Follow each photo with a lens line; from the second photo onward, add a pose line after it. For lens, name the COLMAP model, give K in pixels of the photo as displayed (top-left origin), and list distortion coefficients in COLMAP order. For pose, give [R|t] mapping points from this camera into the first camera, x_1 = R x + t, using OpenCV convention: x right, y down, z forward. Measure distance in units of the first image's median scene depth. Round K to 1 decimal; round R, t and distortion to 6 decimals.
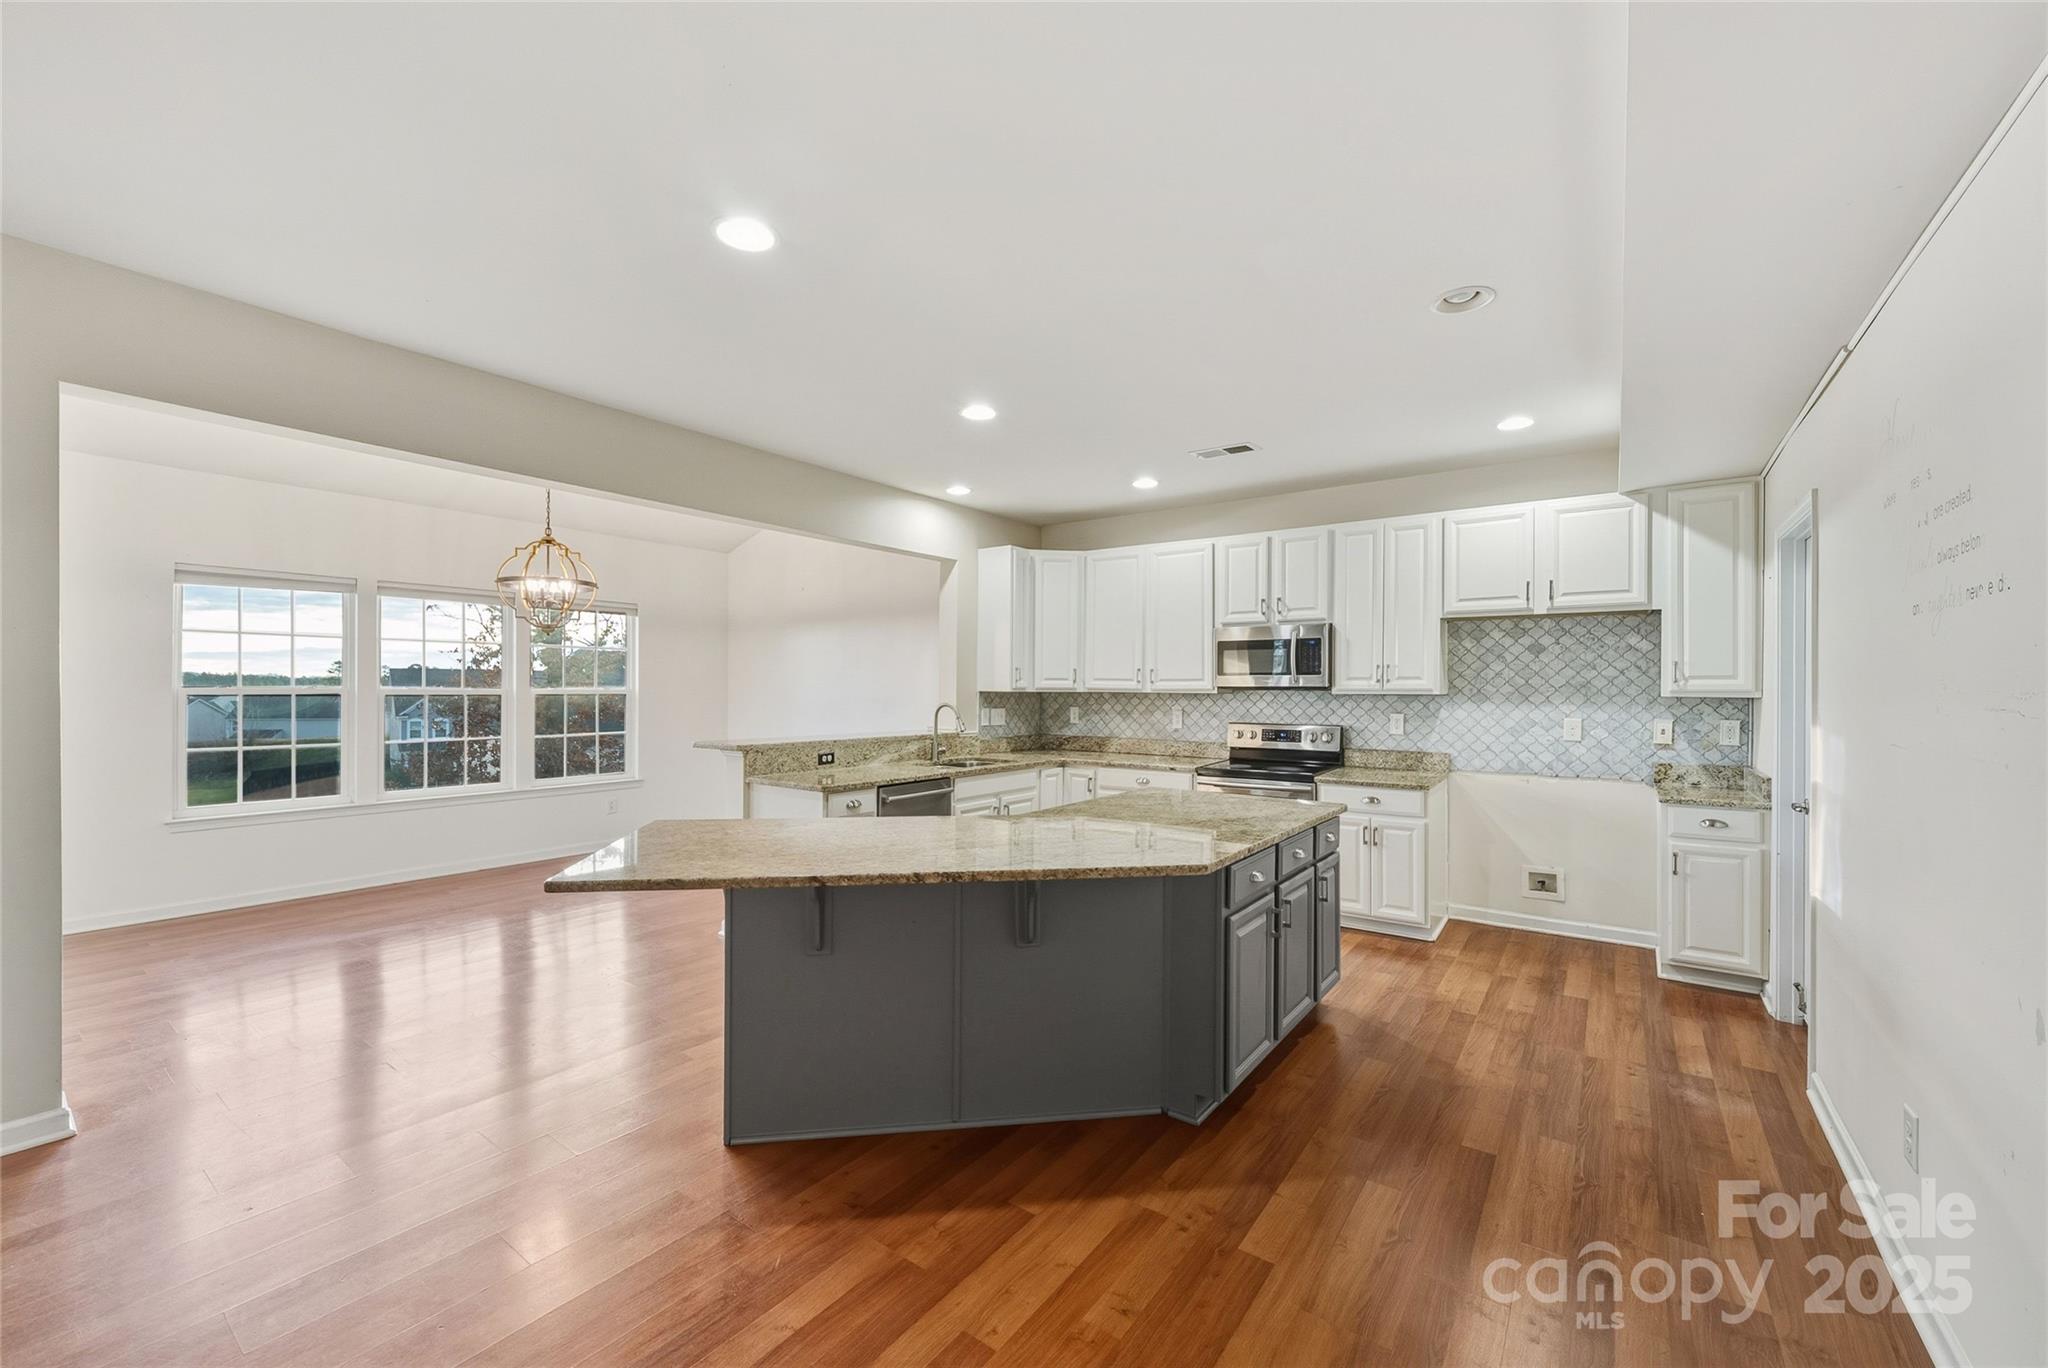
lens RADIAL K [[788.3, 0, 1024.0], [0, 788.3, 684.0], [0, 0, 1]] dist [0.000394, 0.000013]
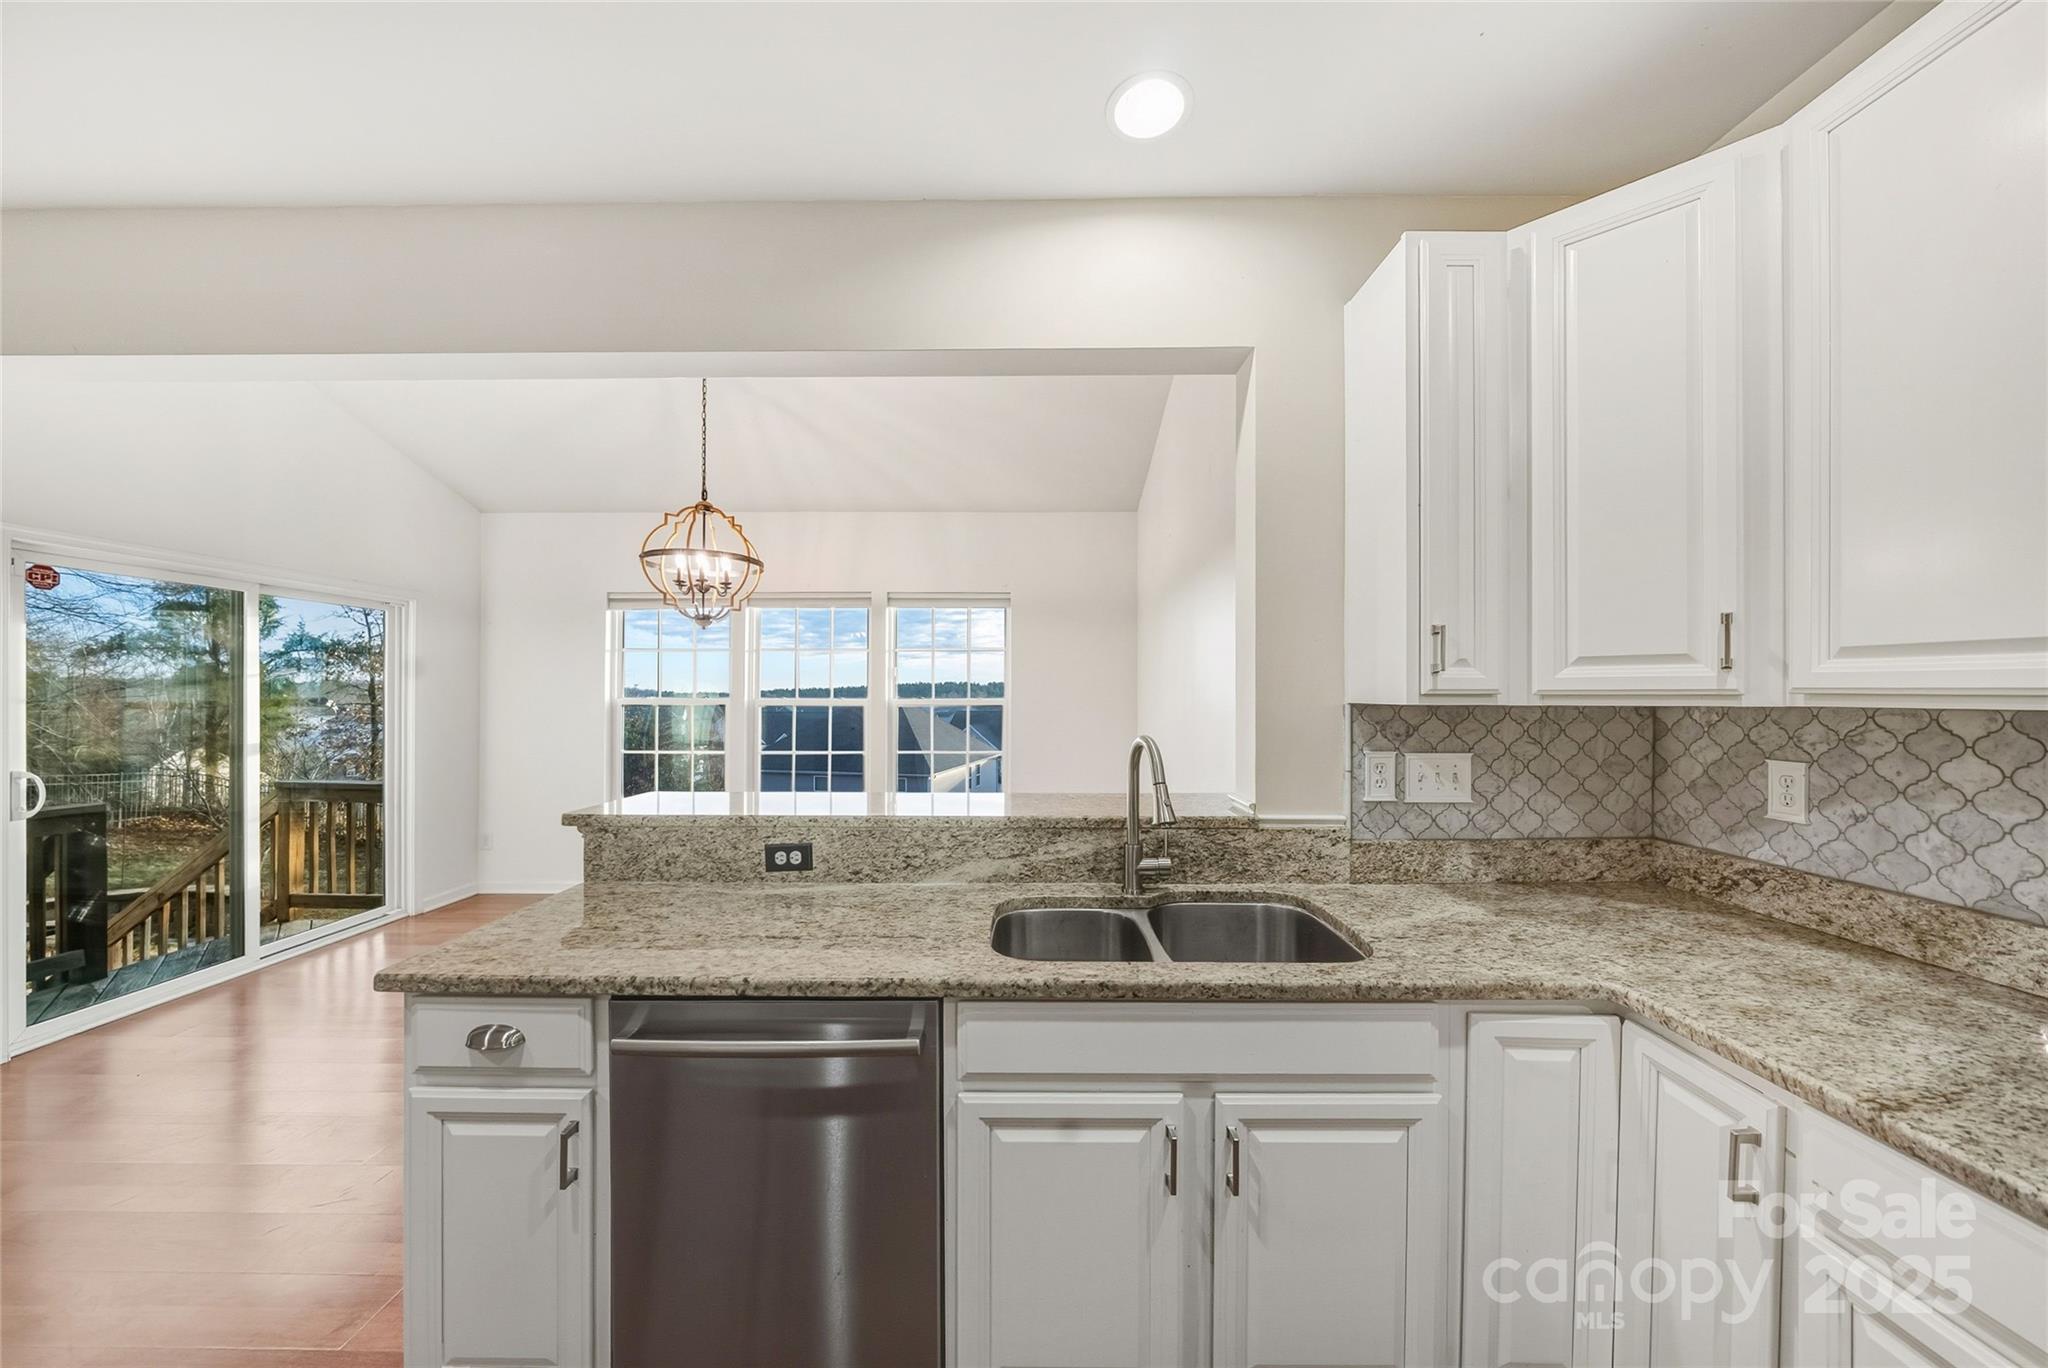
lens RADIAL K [[710.2, 0, 1023.3], [0, 710.2, 694.9], [0, 0, 1]] dist [-0.000056, 0.000044]
pose [[0.596261, -0.009723, -0.802732, 0.110683], [0.006255, 0.999953, -0.007466, 0.006799], [0.802767, -0.000569, 0.596293, 0.683334]]
